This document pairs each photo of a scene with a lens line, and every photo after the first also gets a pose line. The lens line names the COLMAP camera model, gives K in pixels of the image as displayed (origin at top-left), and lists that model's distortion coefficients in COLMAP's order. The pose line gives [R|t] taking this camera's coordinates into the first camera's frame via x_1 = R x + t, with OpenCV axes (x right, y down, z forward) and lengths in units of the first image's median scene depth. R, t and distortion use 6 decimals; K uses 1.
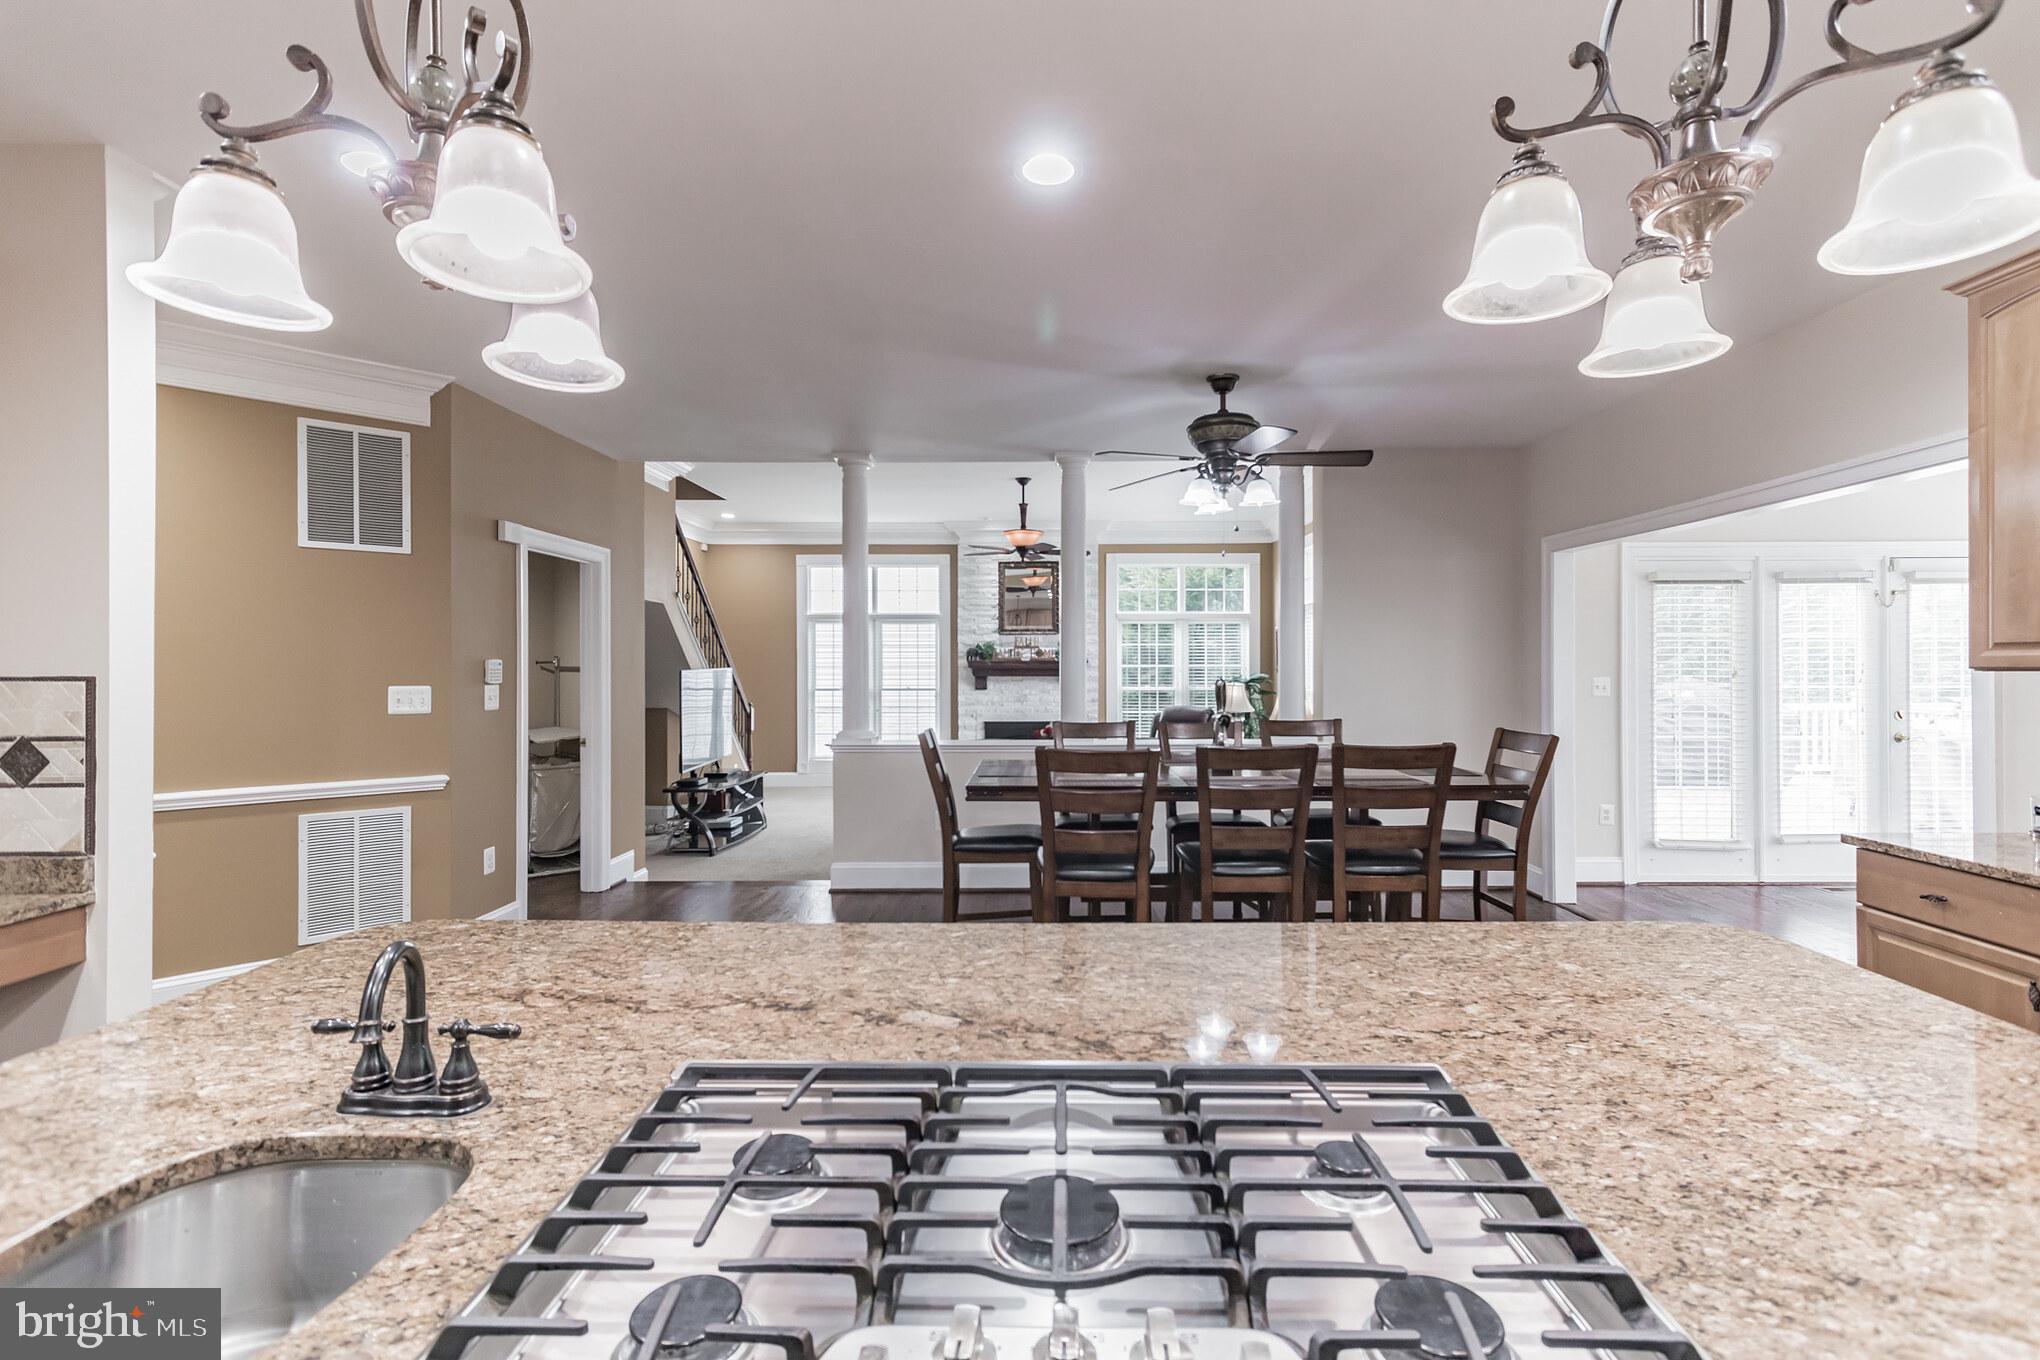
lens RADIAL K [[943.2, 0, 1024.9], [0, 943.2, 665.7], [0, 0, 1]] dist [-0.001215, 0.007564]
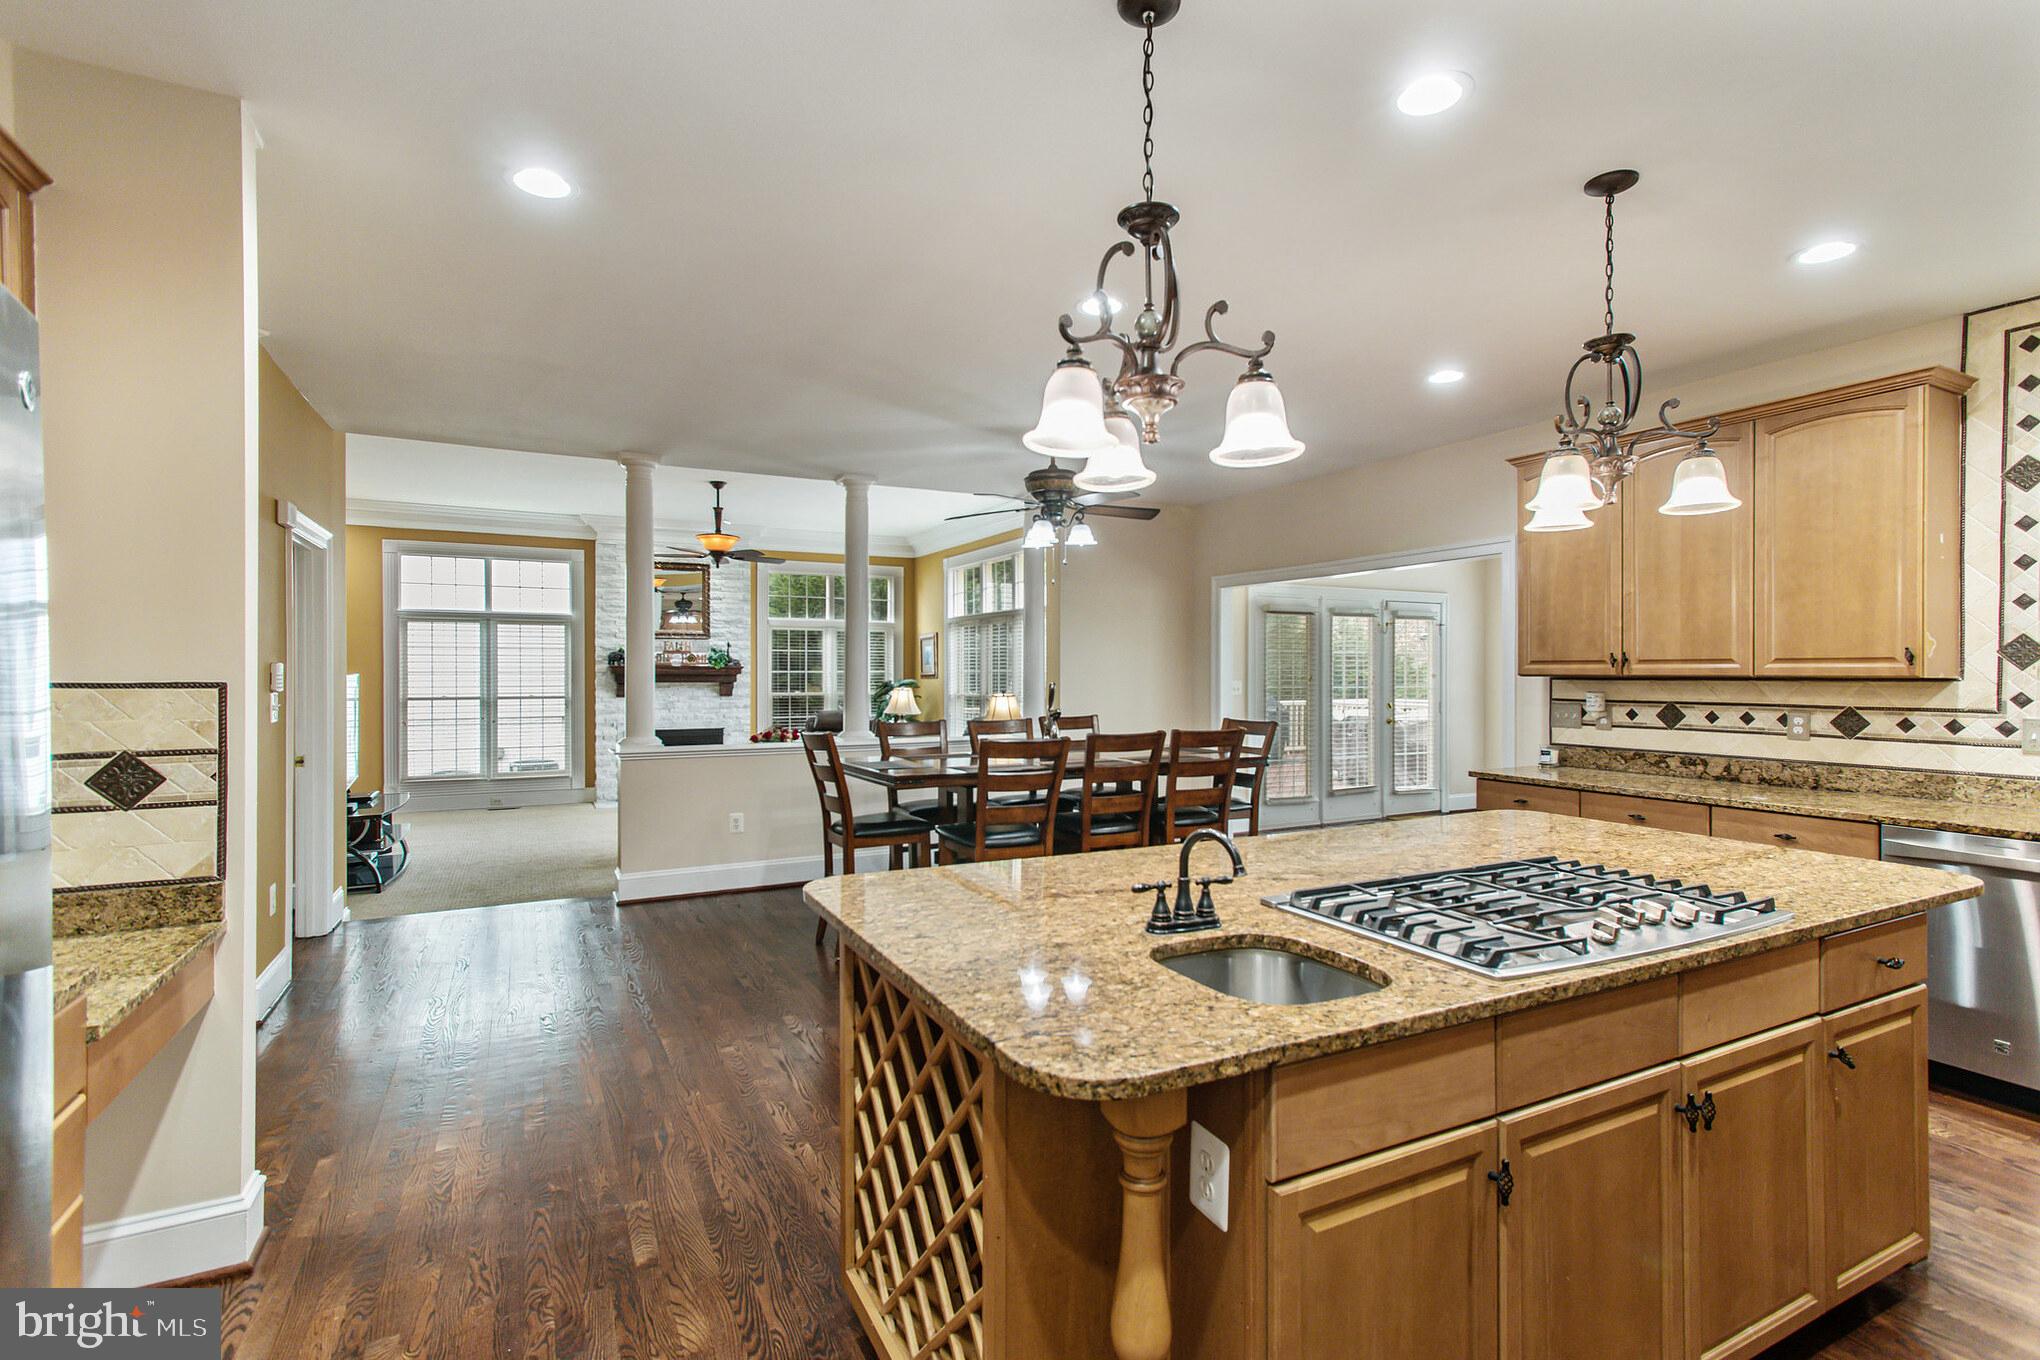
lens RADIAL K [[971.2, 0, 1020.0], [0, 971.2, 680.0], [0, 0, 1]] dist [0.003552, 0.000701]
pose [[0.880045, -0.002108, 0.474885, -0.419435], [-0.001982, 0.999965, 0.008111, -0.000091], [-0.474886, -0.008079, 0.880010, -0.098950]]
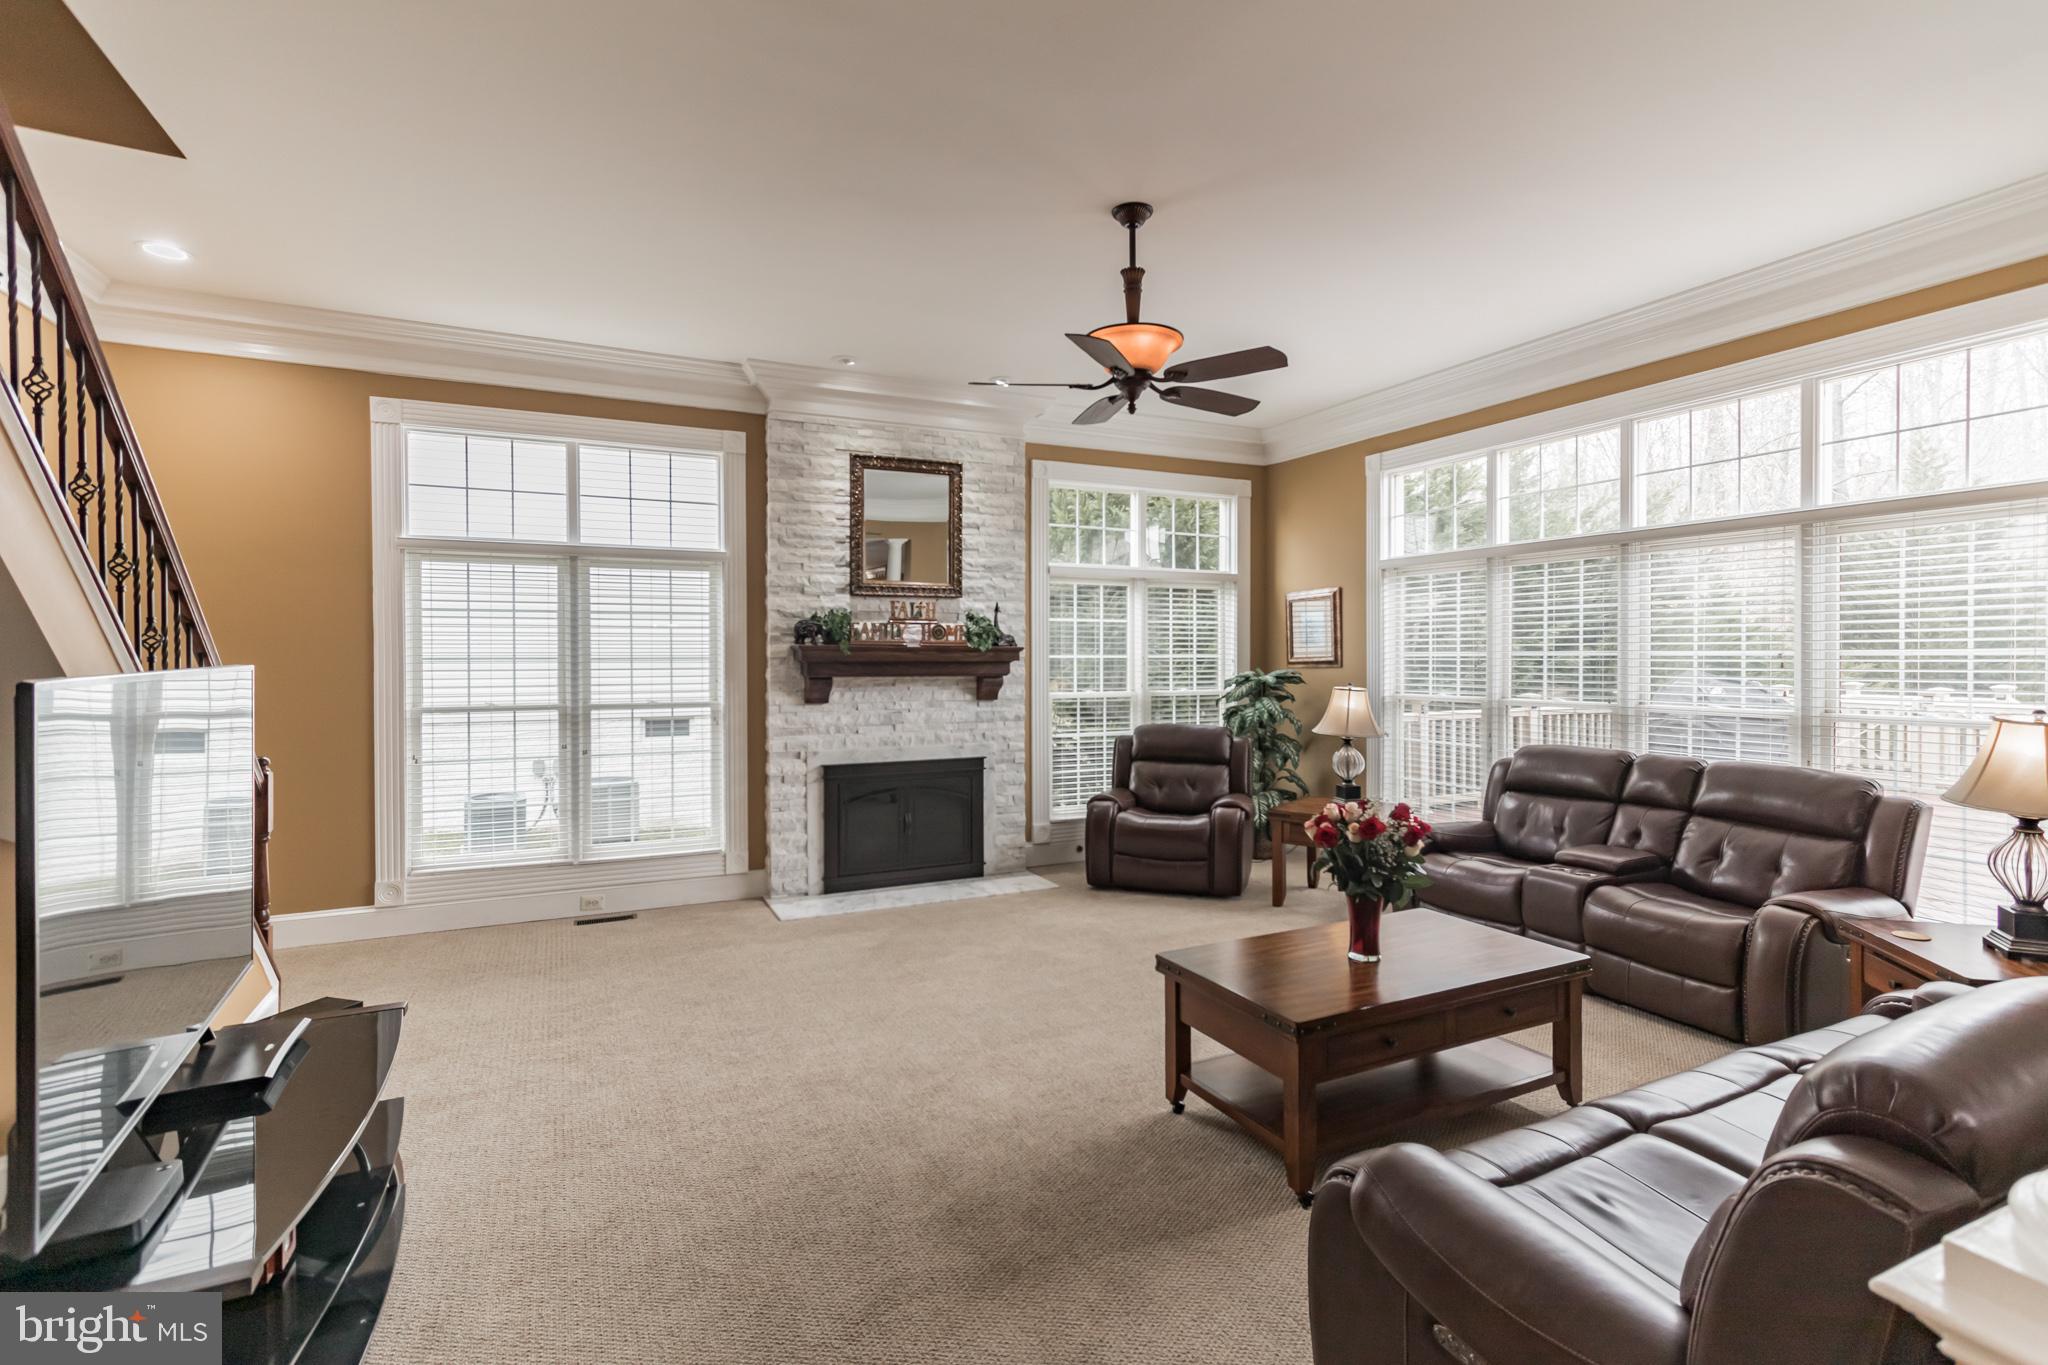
lens RADIAL K [[946.9, 0, 1028.9], [0, 946.9, 668.2], [0, 0, 1]] dist [-0.001215, 0.007564]
pose [[0.887351, -0.005957, 0.461057, -0.479570], [0.000148, 0.999920, 0.012635, -0.000117], [-0.461095, -0.011144, 0.887281, 1.308520]]
